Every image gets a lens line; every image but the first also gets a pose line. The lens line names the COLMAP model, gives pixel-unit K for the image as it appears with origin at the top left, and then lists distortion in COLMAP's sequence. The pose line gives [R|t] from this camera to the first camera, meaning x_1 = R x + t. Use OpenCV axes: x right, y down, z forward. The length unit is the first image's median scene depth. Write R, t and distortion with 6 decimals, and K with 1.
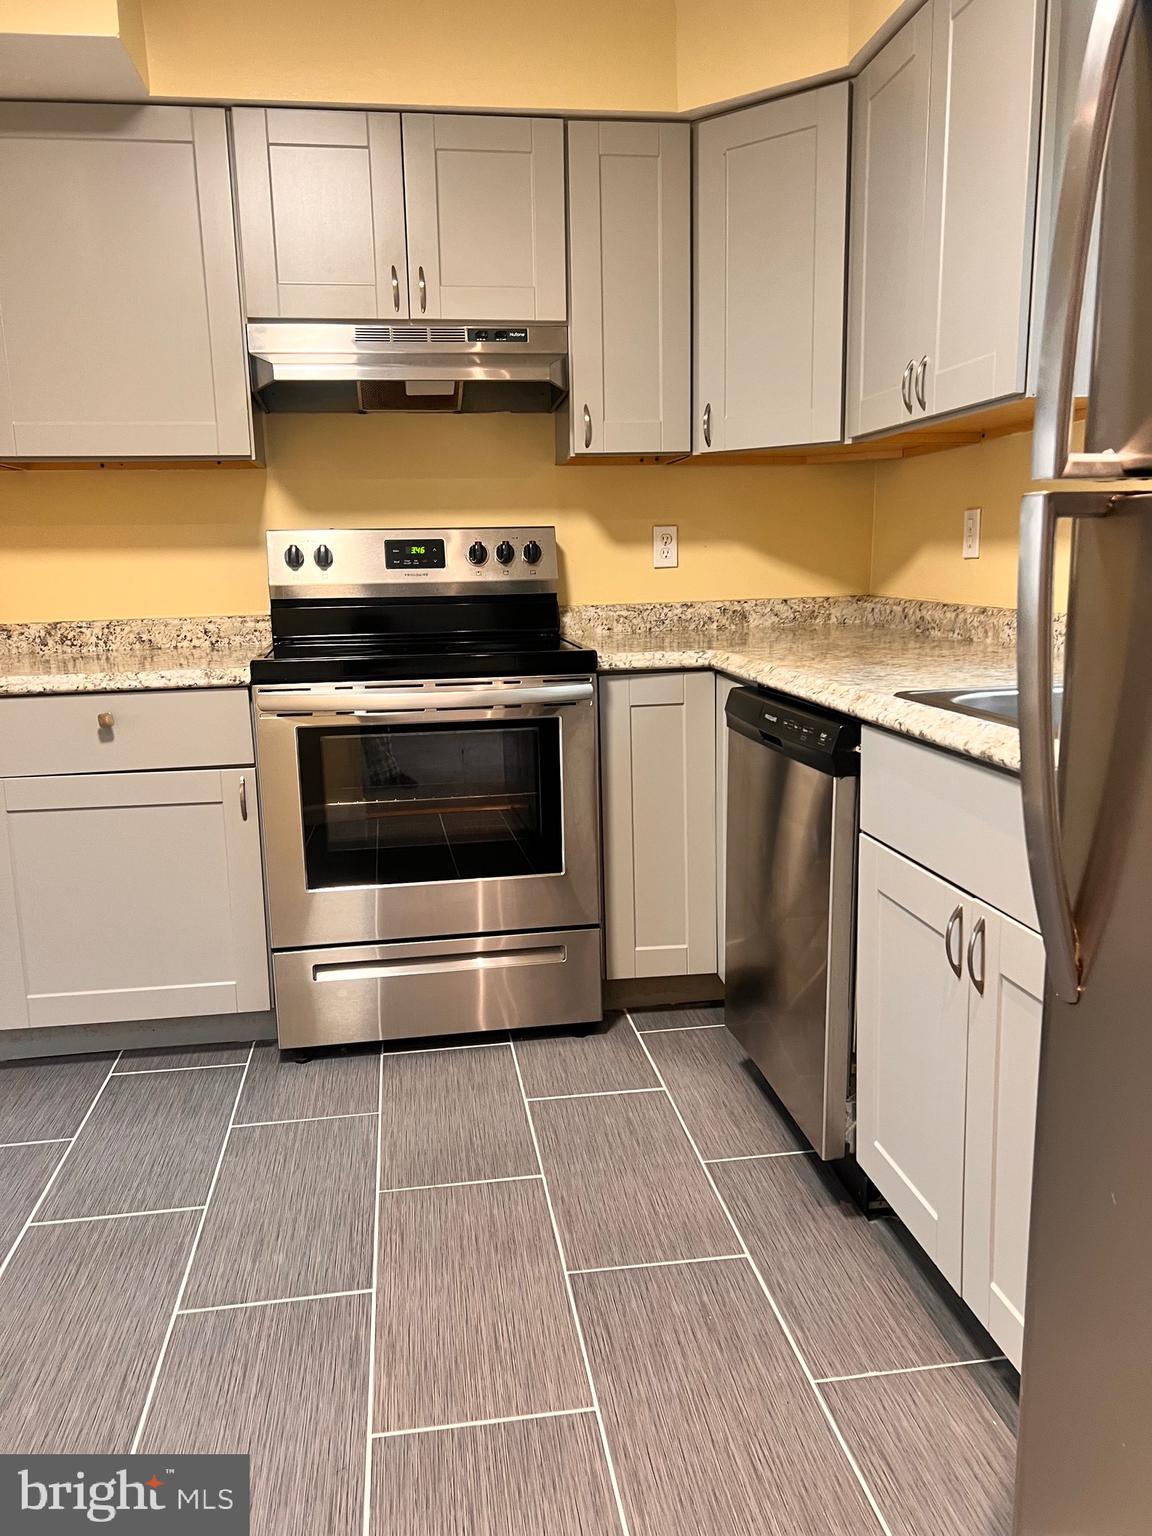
lens RADIAL K [[1141.9, 0, 575.0], [0, 1141.9, 778.6], [0, 0, 1]] dist [0.047869, -0.051648]
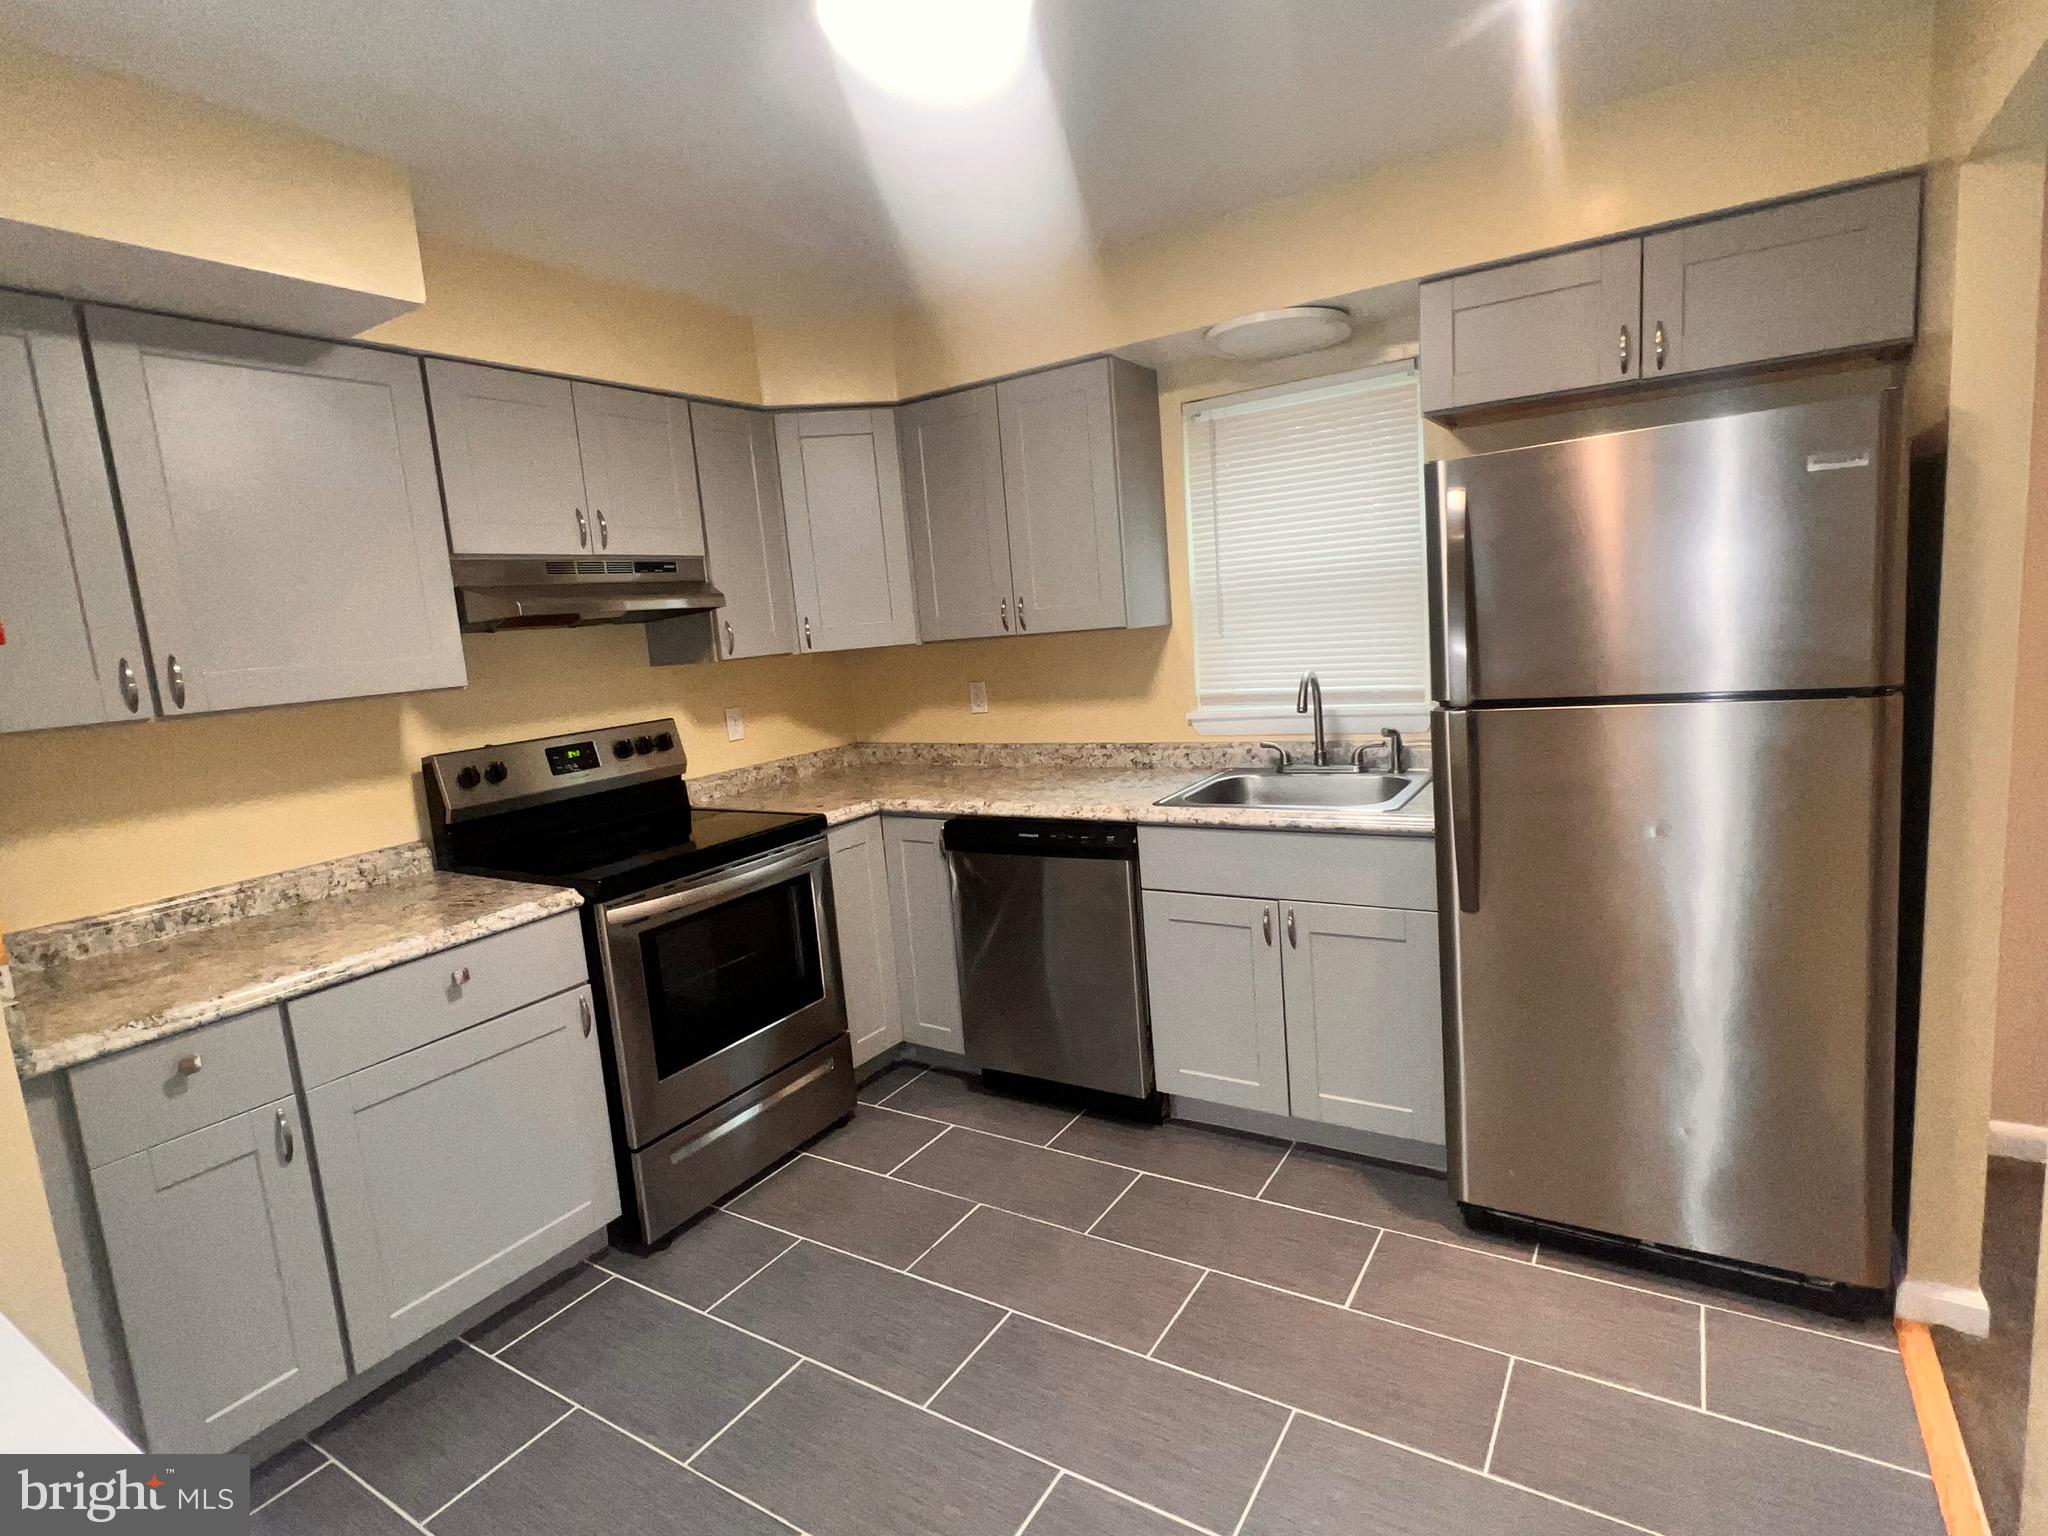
lens RADIAL K [[1030.2, 0, 1022.9], [0, 1030.2, 763.4], [0, 0, 1]] dist [-0.004572, -0.001587]
pose [[0.655377, -0.136999, 0.742774, -0.584244], [0.210962, 0.977477, -0.005851, -0.098408], [-0.725242, 0.160531, 0.669517, 0.056505]]
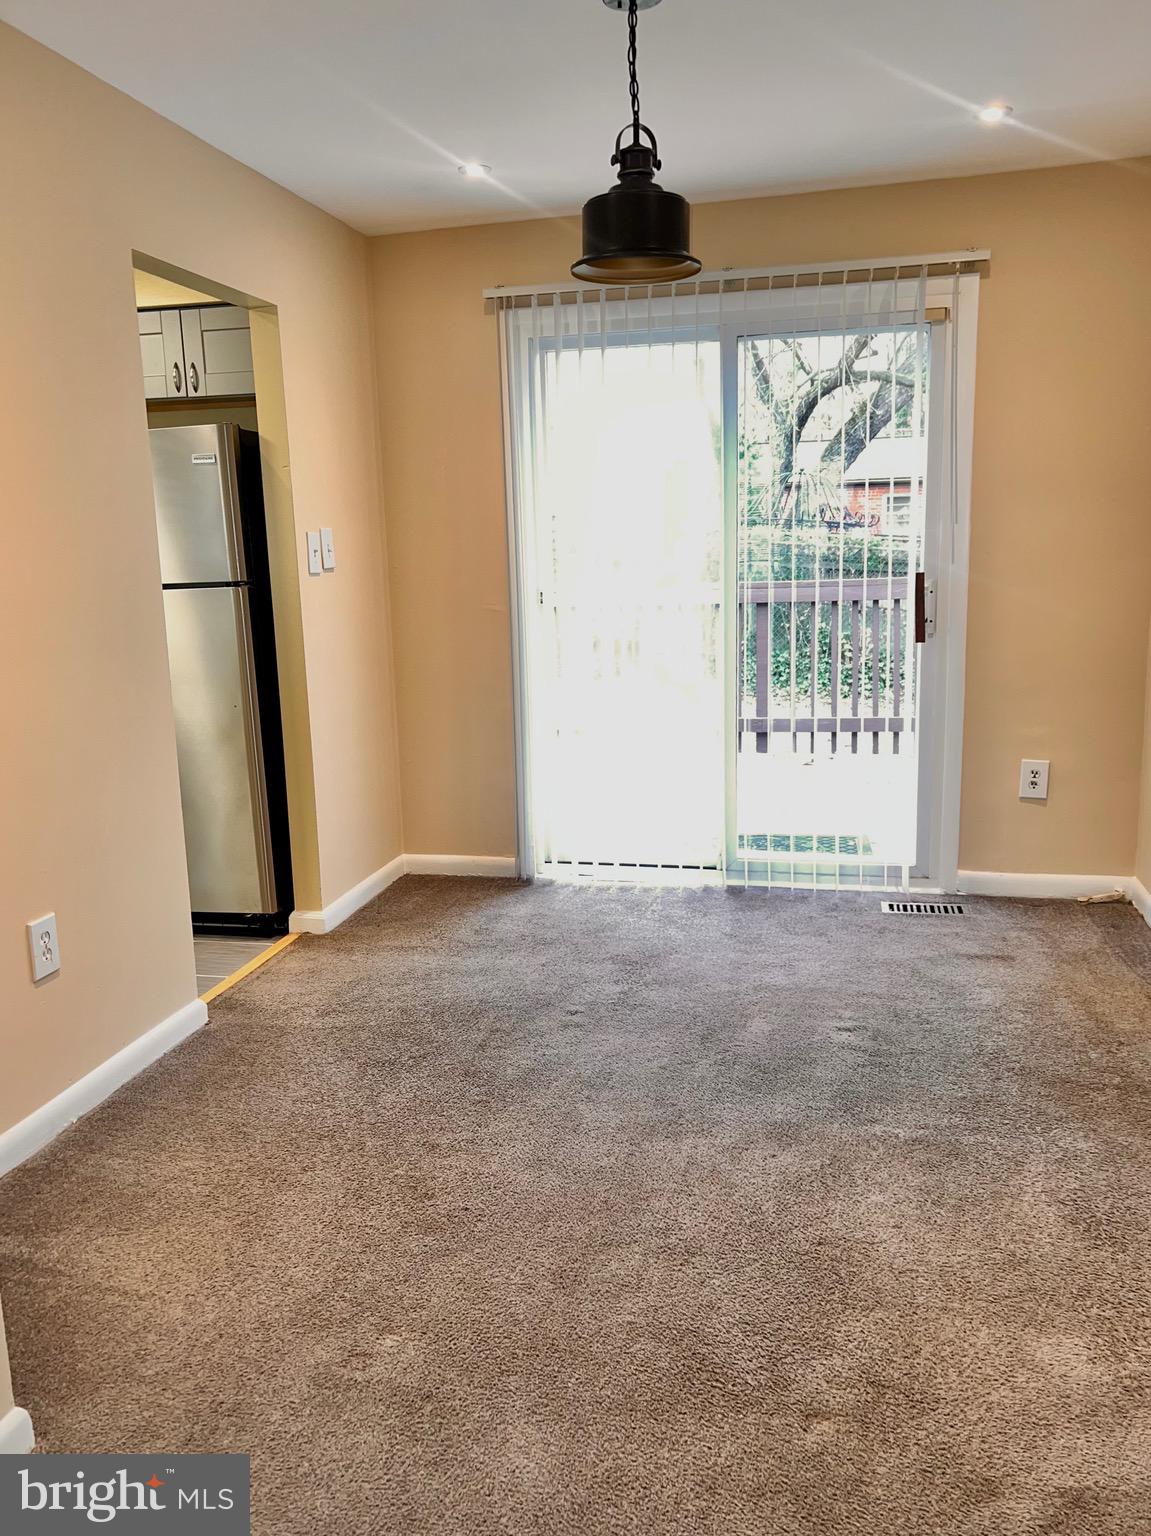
lens RADIAL K [[1141.9, 0, 582.8], [0, 1141.9, 777.8], [0, 0, 1]] dist [0.047869, -0.051648]
pose [[0.357025, -0.170530, 0.918397, -0.868391], [0.199621, 0.974410, 0.103328, 0.113891], [-0.912516, 0.146440, 0.381930, -0.701427]]
